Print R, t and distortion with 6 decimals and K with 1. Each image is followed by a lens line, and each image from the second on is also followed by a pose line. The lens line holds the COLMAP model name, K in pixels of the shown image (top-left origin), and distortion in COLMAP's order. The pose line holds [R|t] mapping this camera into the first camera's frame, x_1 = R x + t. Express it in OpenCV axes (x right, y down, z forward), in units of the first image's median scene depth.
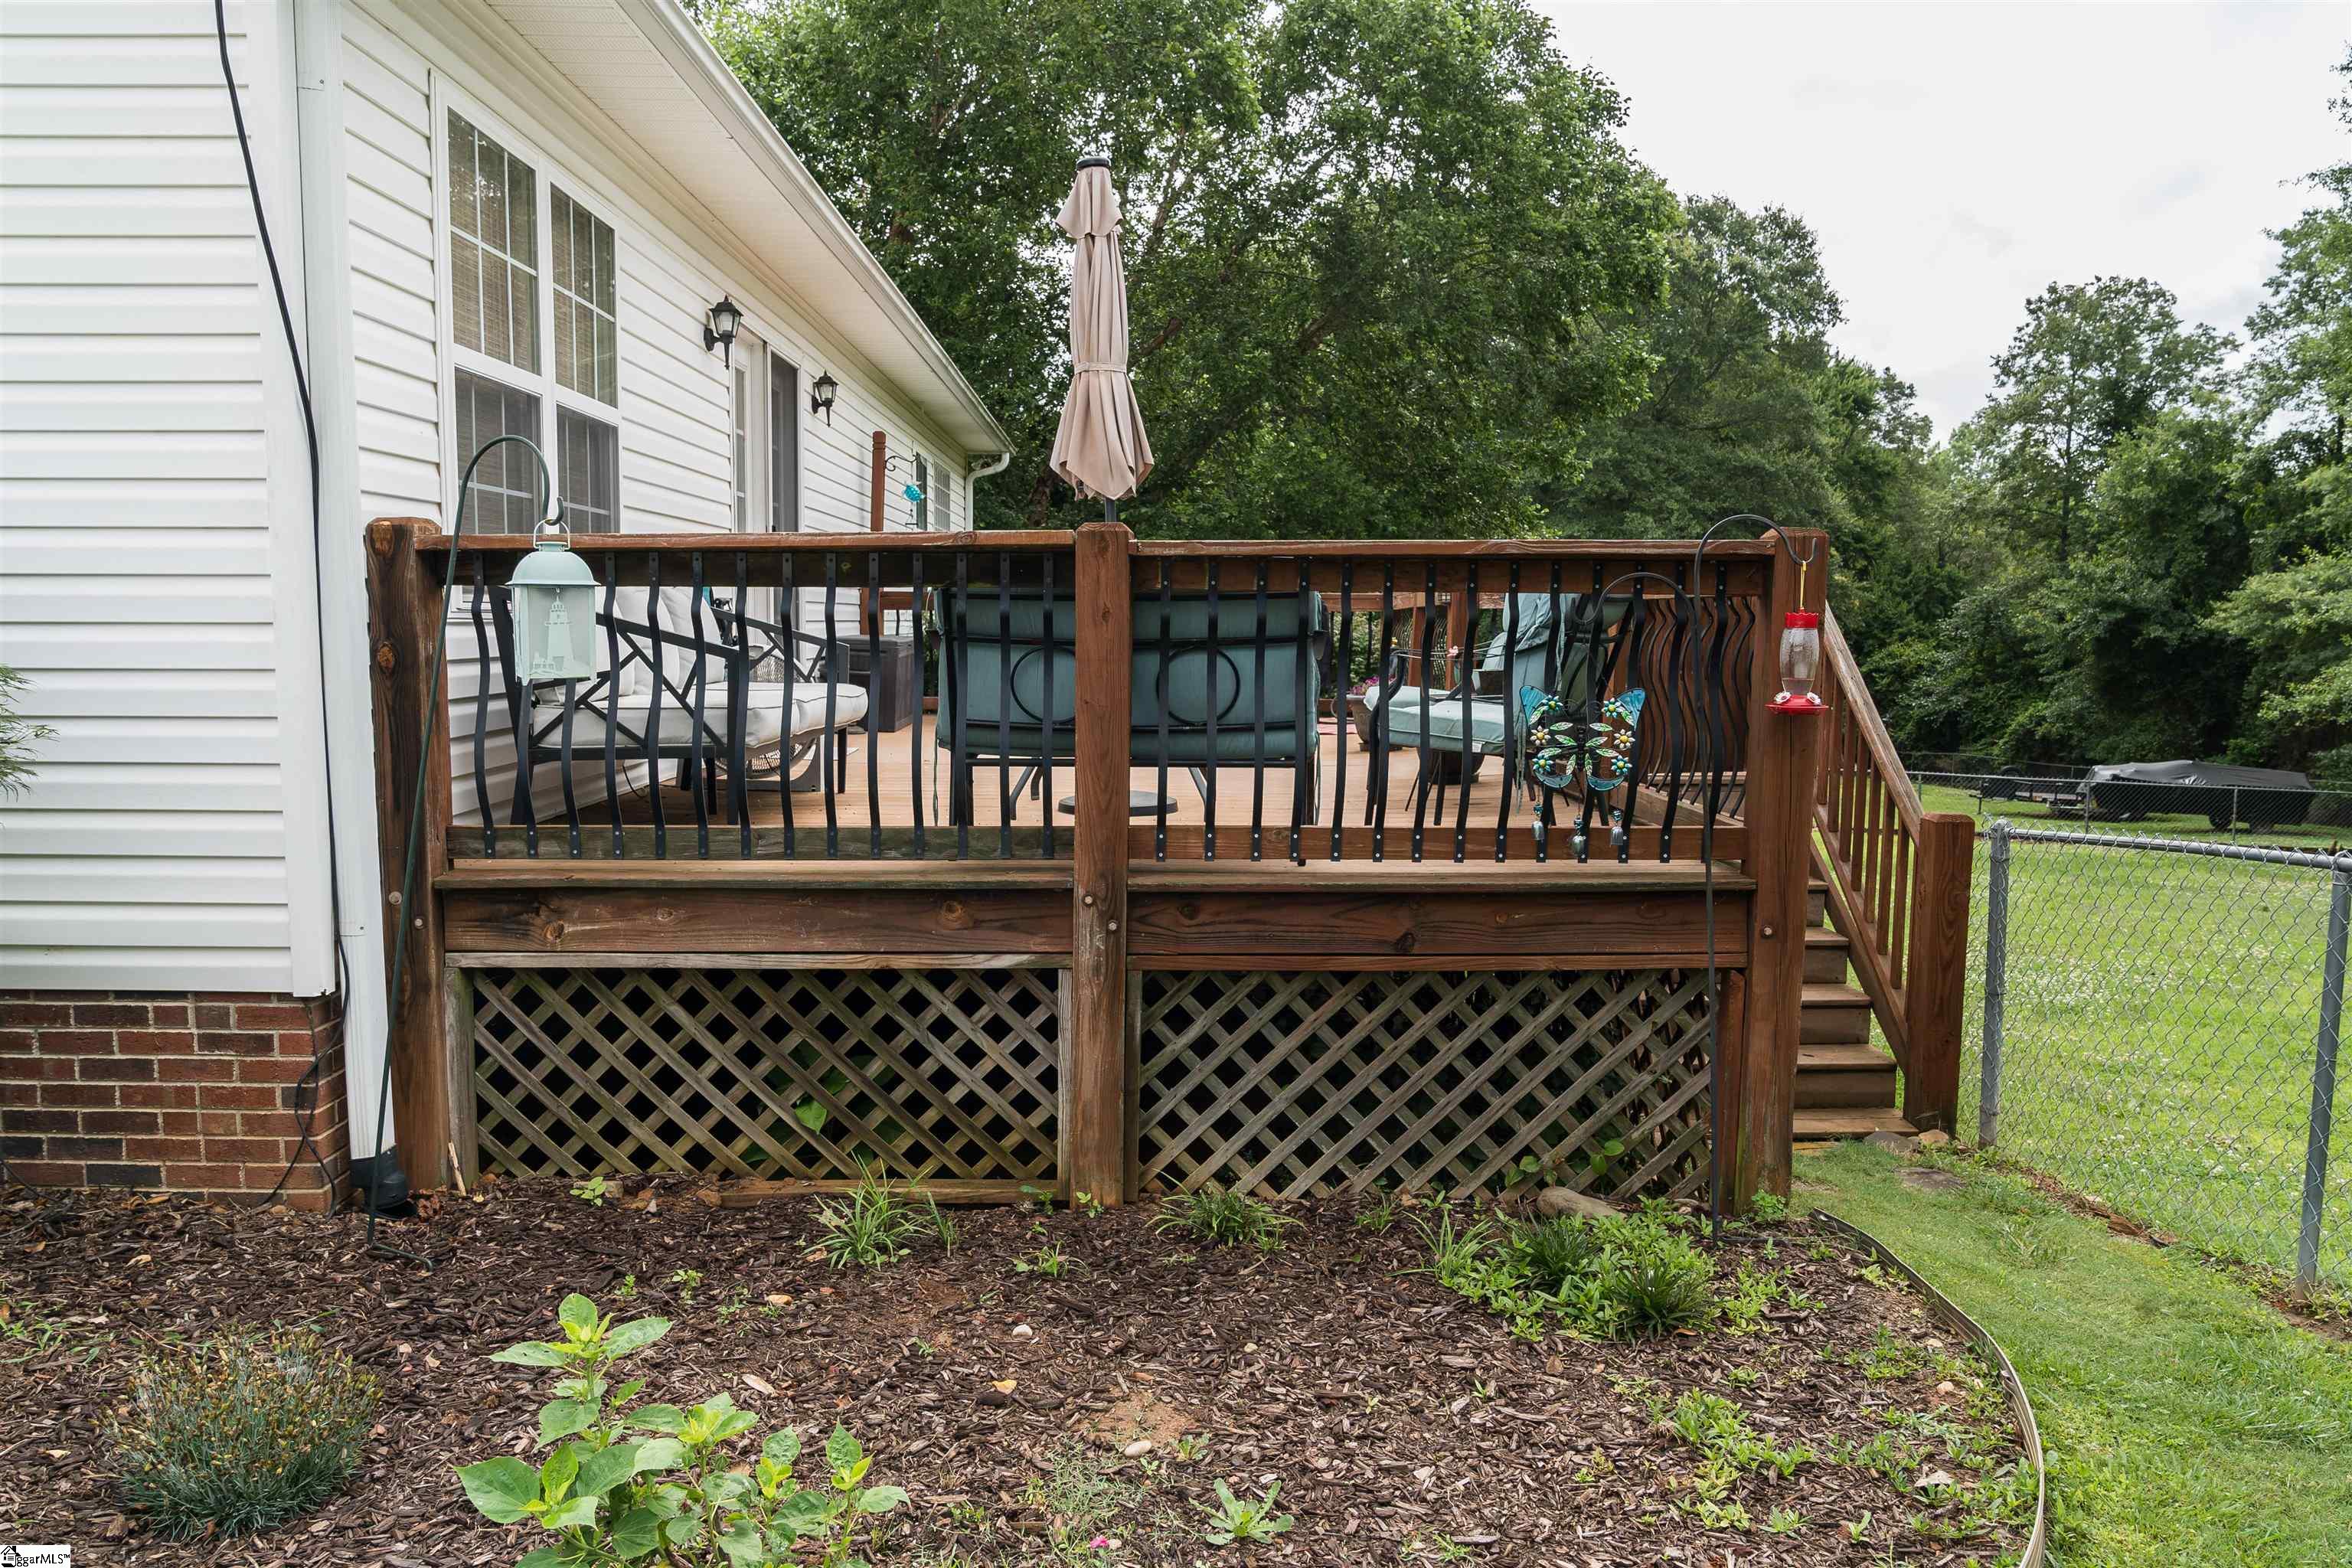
lens RADIAL K [[1599.7, 0, 1171.3], [0, 1599.7, 774.5], [0, 0, 1]] dist [-0.010200, 0.001953]
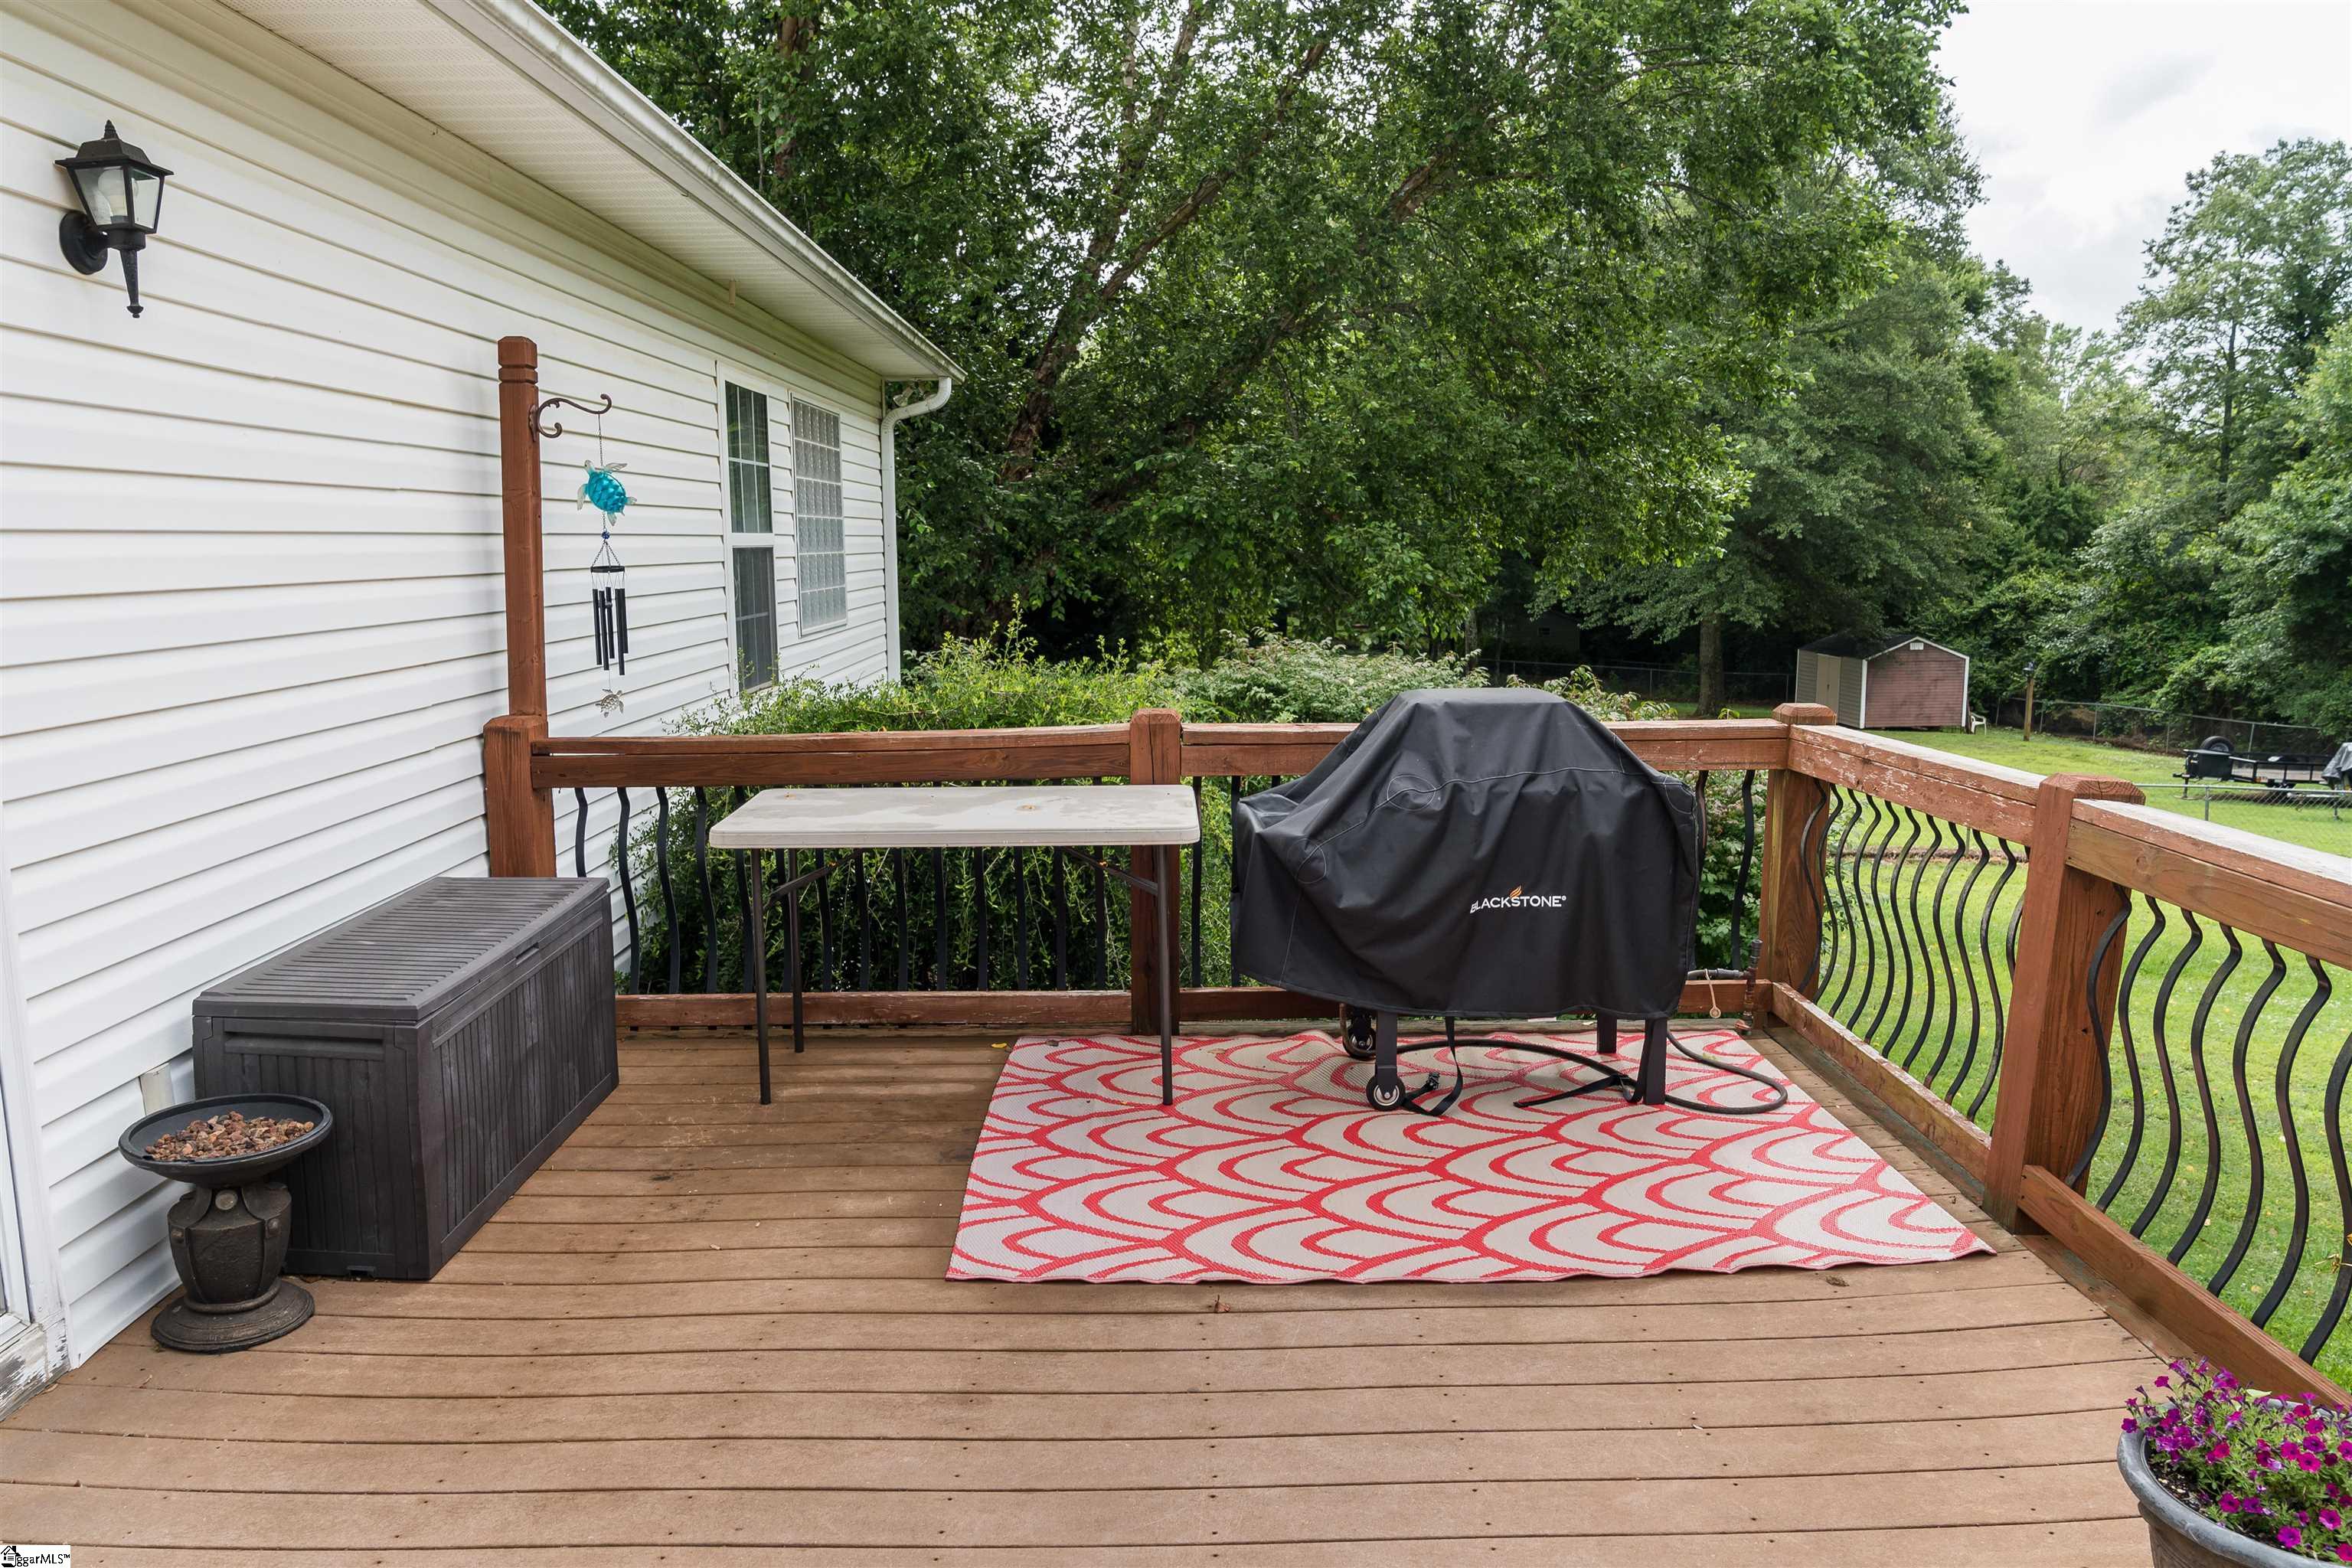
lens RADIAL K [[1599.7, 0, 1180.3], [0, 1599.7, 797.0], [0, 0, 1]] dist [-0.010200, 0.001953]
pose [[0.999801, -0.015764, -0.012237, -0.002438], [0.016485, 0.997987, 0.061244, -0.023915], [0.011247, -0.061433, 0.998048, 0.118045]]
